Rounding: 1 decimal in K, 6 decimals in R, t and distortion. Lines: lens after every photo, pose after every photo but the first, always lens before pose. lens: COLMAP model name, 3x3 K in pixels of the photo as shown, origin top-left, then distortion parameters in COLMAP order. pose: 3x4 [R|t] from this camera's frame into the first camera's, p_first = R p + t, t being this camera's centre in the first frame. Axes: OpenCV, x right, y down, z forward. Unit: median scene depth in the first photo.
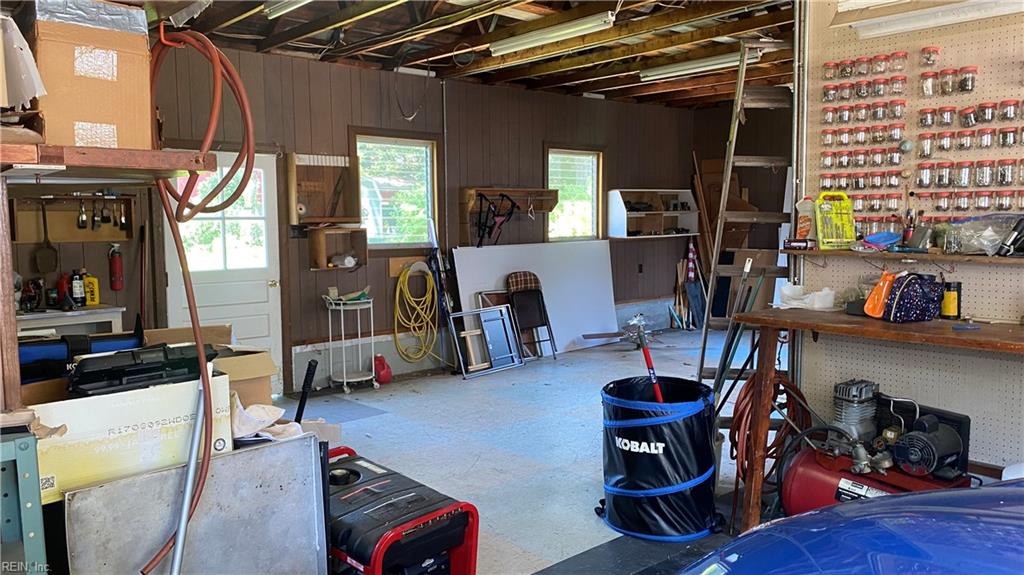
lens RADIAL K [[766.1, 0, 512.0], [0, 766.1, 287.5], [0, 0, 1]] dist [-0.012004, -0.004599]
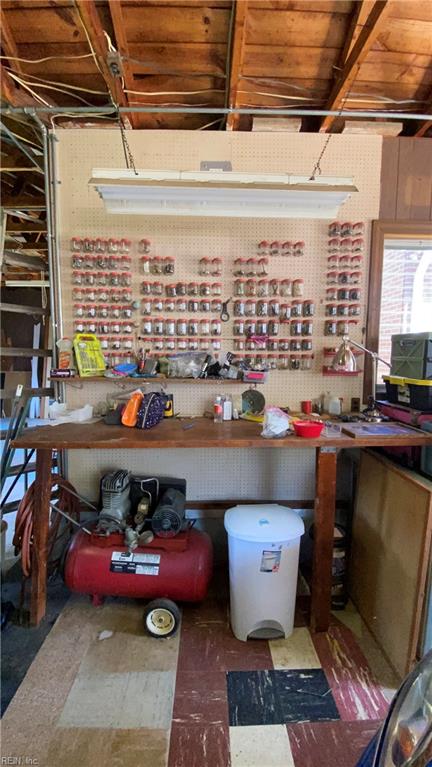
lens RADIAL K [[331.9, 0, 216.0], [0, 331.9, 383.5], [0, 0, 1]] dist [0.050990, -0.000211]
pose [[0.652970, -0.053414, 0.755498, 0.117005], [0.055922, 0.998187, 0.022240, -0.038462], [-0.755316, 0.027727, 0.654774, 0.448163]]
